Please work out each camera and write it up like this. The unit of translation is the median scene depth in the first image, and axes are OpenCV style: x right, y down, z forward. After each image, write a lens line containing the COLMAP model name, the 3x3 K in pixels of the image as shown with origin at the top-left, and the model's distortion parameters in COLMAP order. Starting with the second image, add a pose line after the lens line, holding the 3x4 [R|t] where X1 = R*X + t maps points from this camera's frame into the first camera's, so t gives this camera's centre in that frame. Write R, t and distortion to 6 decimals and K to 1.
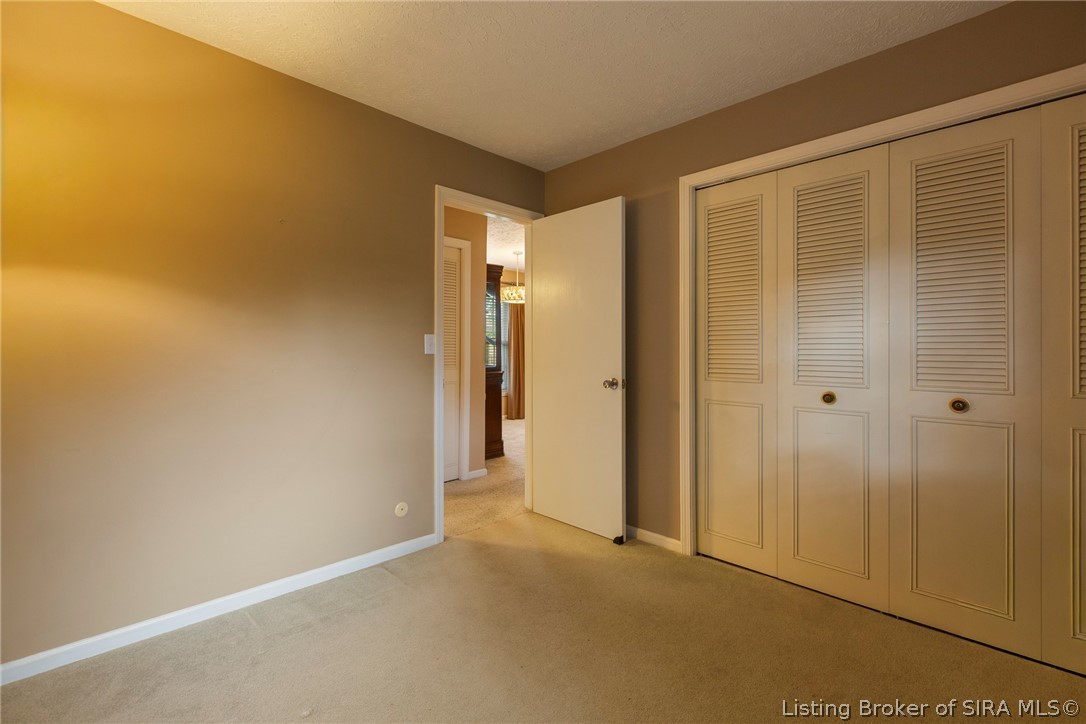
lens RADIAL K [[480.3, 0, 541.9], [0, 480.3, 352.7], [0, 0, 1]] dist [0.004791, -0.000166]
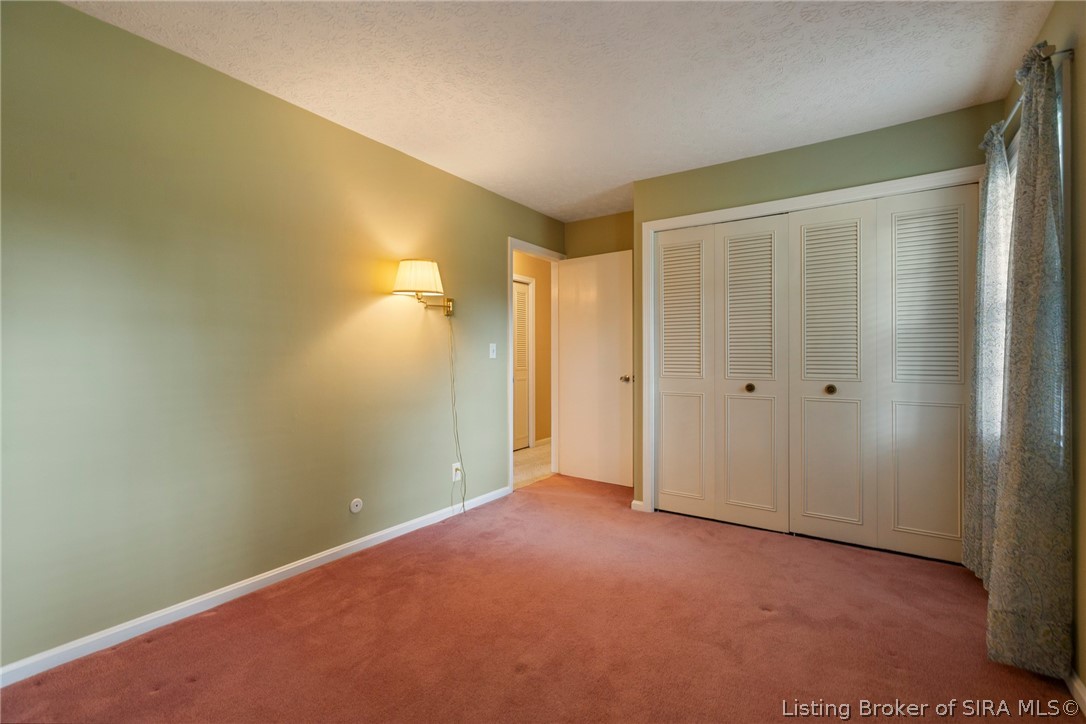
lens RADIAL K [[486.2, 0, 541.7], [0, 486.2, 357.1], [0, 0, 1]] dist [0.001251, 0.000198]
pose [[0.980662, 0.001277, 0.195704, -0.389983], [-0.001052, 0.999999, -0.001255, 0.000523], [-0.195705, 0.001025, 0.980662, -0.388978]]
